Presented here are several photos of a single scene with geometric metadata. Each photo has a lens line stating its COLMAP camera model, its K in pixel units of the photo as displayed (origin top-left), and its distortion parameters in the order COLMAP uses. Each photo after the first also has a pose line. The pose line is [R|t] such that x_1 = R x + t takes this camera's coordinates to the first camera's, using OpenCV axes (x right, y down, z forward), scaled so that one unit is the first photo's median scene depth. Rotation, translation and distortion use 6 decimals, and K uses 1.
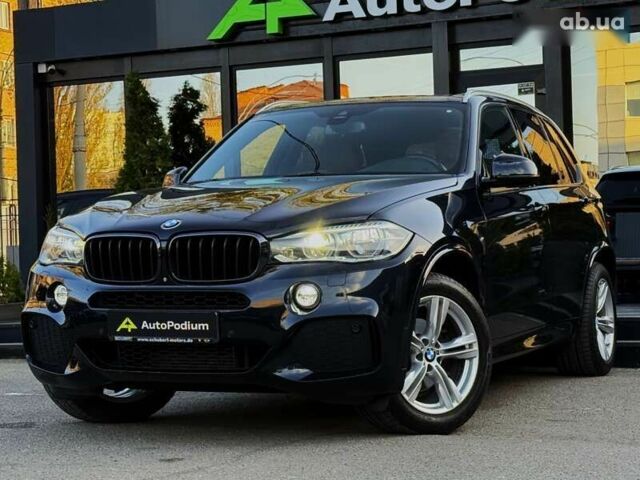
lens RADIAL K [[1401.8, 0, 305.6], [0, 1401.8, 263.1], [0, 0, 1]] dist [0.136438, 0.000000]
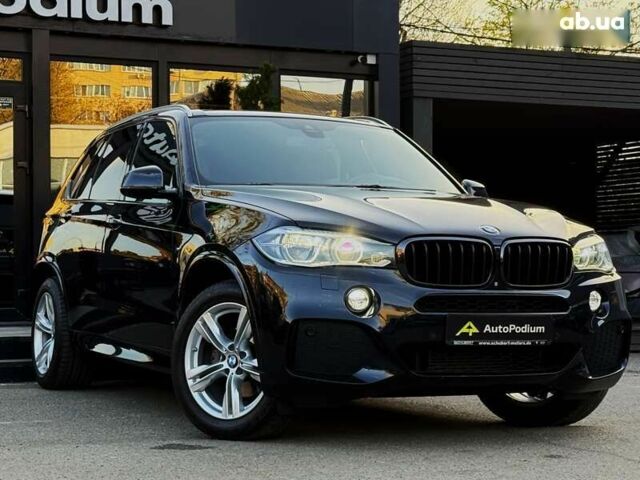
lens RADIAL K [[1401.8, 0, 314.2], [0, 1401.8, 256.2], [0, 0, 1]] dist [0.136438, 0.000000]
pose [[0.646891, 0.031602, 0.761928, -0.961330], [-0.009868, 0.999404, -0.033073, 0.026488], [-0.762519, 0.013876, 0.646817, 0.436977]]
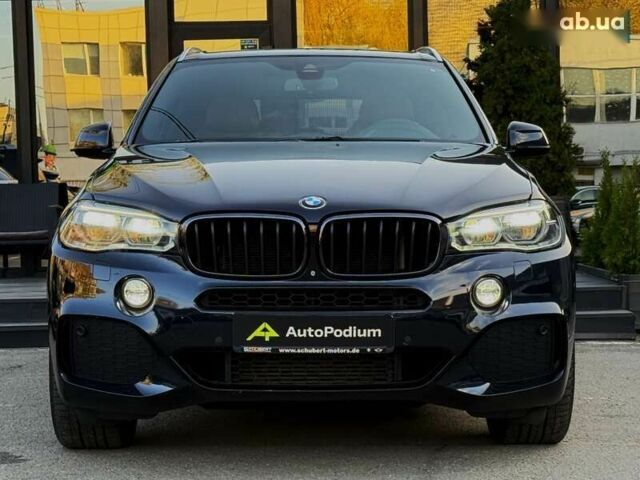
lens RADIAL K [[1401.8, 0, 300.6], [0, 1401.8, 253.2], [0, 0, 1]] dist [0.136438, 0.000000]
pose [[0.909732, -0.004737, 0.415169, -0.431194], [-0.005975, 0.999682, 0.024498, -0.018767], [-0.415153, -0.024767, 0.909414, 0.285987]]
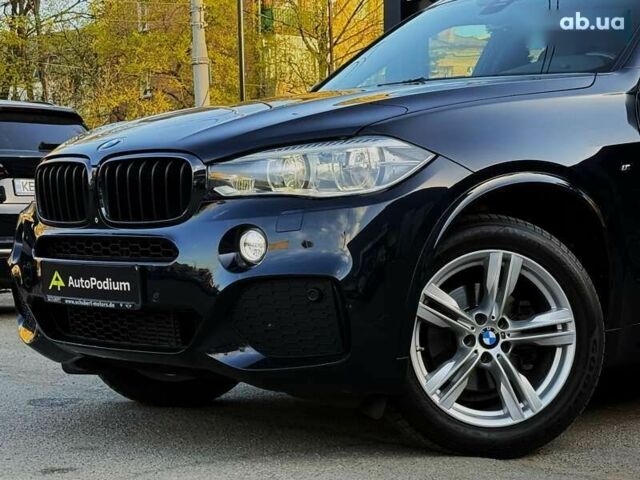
lens RADIAL K [[1401.8, 0, 328.1], [0, 1401.8, 253.6], [0, 0, 1]] dist [0.136438, 0.000000]
pose [[0.920325, 0.018909, -0.390698, 0.294390], [-0.009806, 0.999632, 0.025281, 0.009435], [0.391033, -0.019436, 0.920172, 0.373177]]
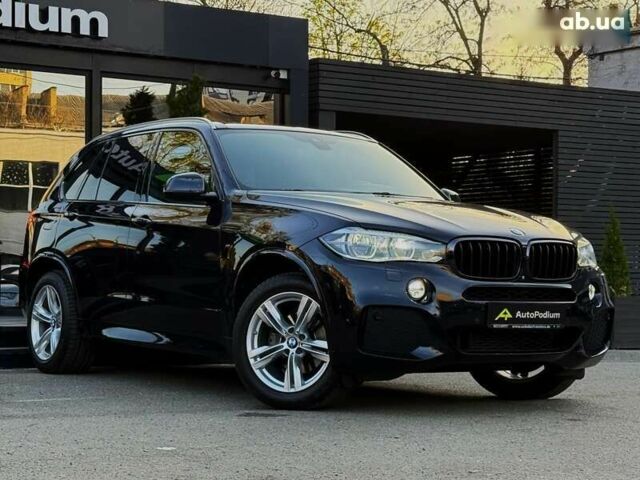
lens RADIAL K [[1401.8, 0, 317.2], [0, 1401.8, 235.5], [0, 0, 1]] dist [0.136438, 0.000000]
pose [[0.523841, 0.052042, 0.850225, -1.235280], [-0.014502, 0.998532, -0.052184, 0.041629], [-0.851693, 0.015006, 0.523827, 0.506689]]
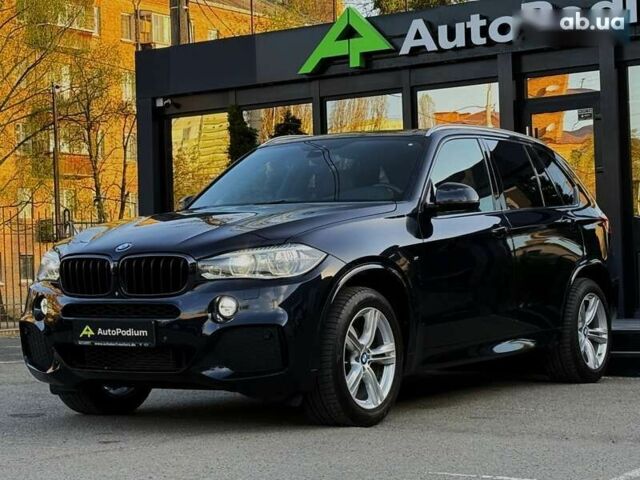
lens RADIAL K [[1401.8, 0, 320.6], [0, 1401.8, 264.3], [0, 0, 1]] dist [0.136438, 0.000000]
pose [[0.989357, -0.003234, -0.145470, 0.245231], [0.001661, 0.999939, -0.010939, 0.000065], [0.145497, 0.010581, 0.989302, -0.160621]]
